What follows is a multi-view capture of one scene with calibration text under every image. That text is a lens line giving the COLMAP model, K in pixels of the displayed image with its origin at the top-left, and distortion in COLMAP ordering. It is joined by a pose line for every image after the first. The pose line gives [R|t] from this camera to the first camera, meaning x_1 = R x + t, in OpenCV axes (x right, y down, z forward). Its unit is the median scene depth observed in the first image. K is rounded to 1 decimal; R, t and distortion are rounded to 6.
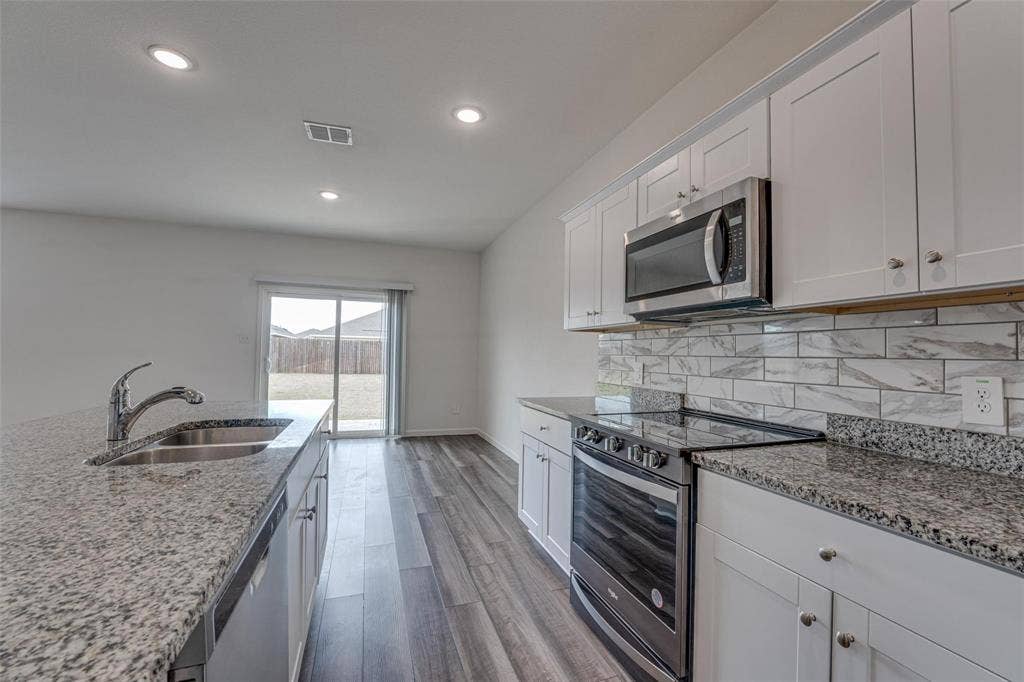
lens RADIAL K [[421.7, 0, 520.8], [0, 421.7, 349.4], [0, 0, 1]] dist [-0.018846, 0.000731]
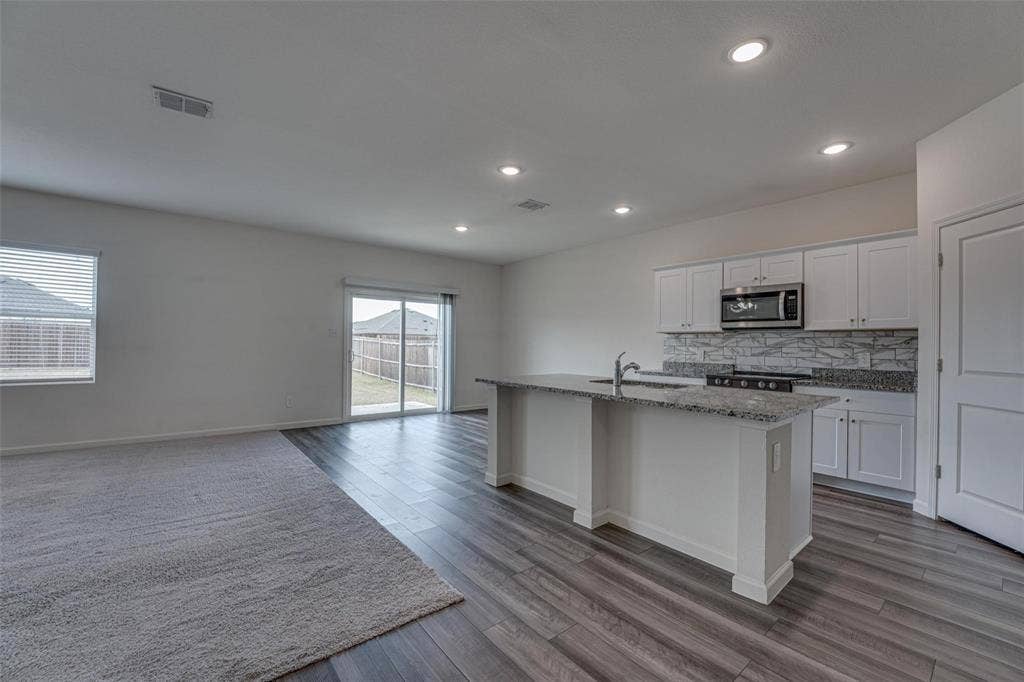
lens RADIAL K [[421.7, 0, 516.6], [0, 421.7, 342.7], [0, 0, 1]] dist [-0.018846, 0.000731]
pose [[0.940266, -0.002980, 0.340429, -1.922477], [-0.000132, 0.999958, 0.009120, -0.033794], [-0.340442, -0.008620, 0.940226, -0.870274]]
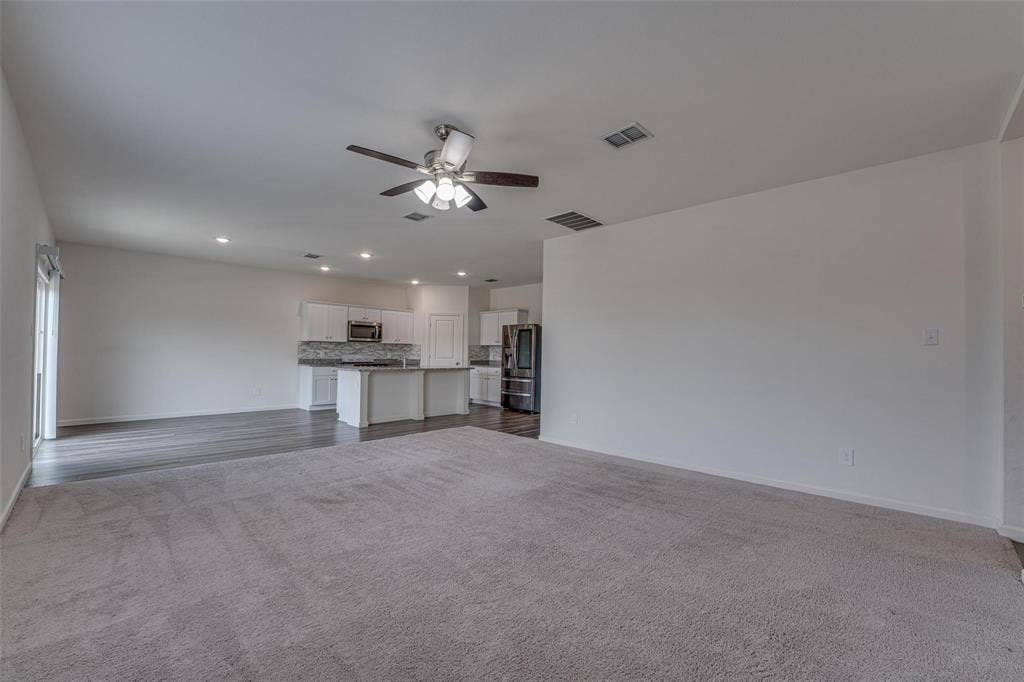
lens RADIAL K [[421.7, 0, 505.3], [0, 421.7, 345.8], [0, 0, 1]] dist [-0.018846, 0.000731]
pose [[-0.425126, -0.006150, 0.905113, -5.578216], [-0.029741, 0.999532, -0.007178, -0.057309], [-0.904645, -0.029971, -0.425110, 1.816723]]
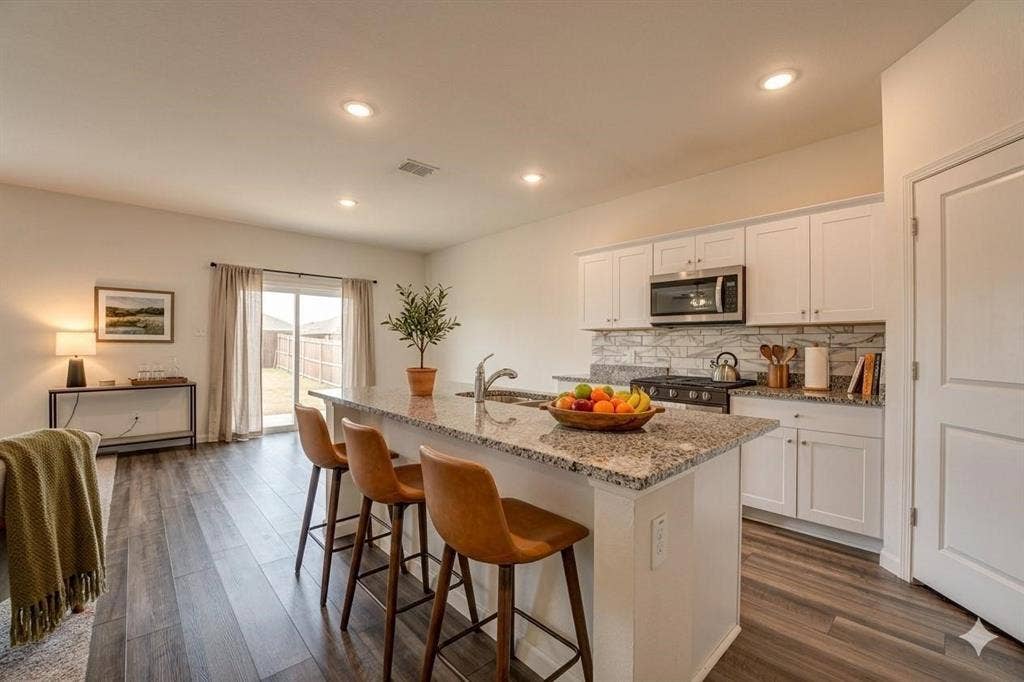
lens RADIAL K [[421.7, 0, 517.7], [0, 421.7, 342.9], [0, 0, 1]] dist [-0.018846, 0.000731]
pose [[0.917505, -0.004392, 0.397701, -1.245080], [0.001690, 0.999973, 0.007146, -0.018156], [-0.397722, -0.005885, 0.917487, -0.503557]]
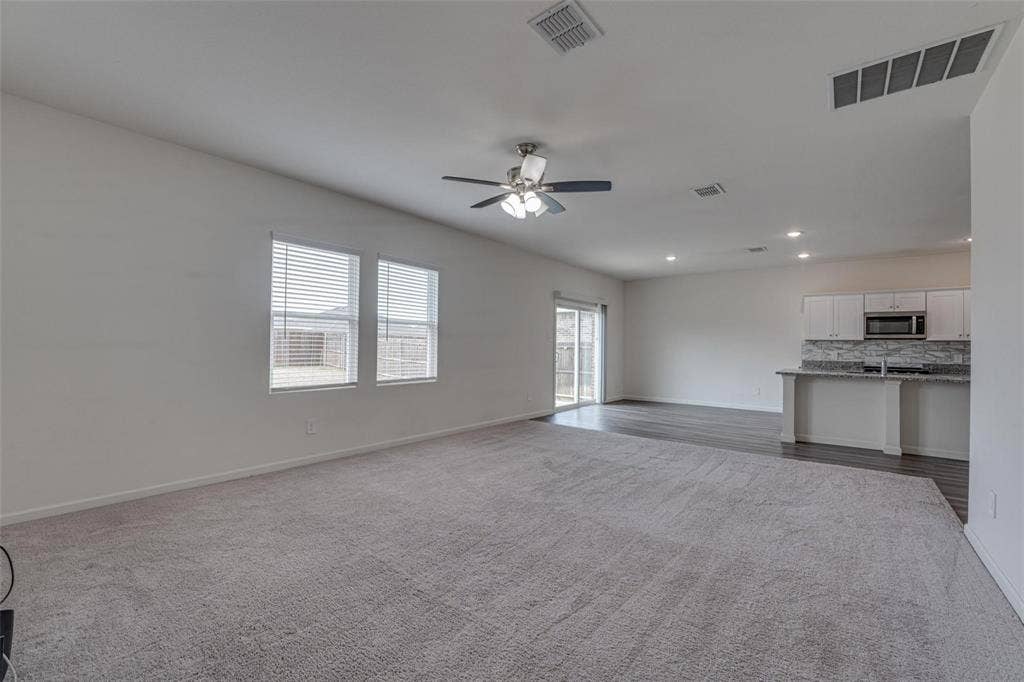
lens RADIAL K [[421.7, 0, 523.1], [0, 421.7, 340.1], [0, 0, 1]] dist [-0.018846, 0.000731]
pose [[0.845724, 0.004774, 0.533599, -4.902527], [-0.007909, 0.999962, 0.003589, -0.072452], [-0.533562, -0.007256, 0.845730, -0.421865]]
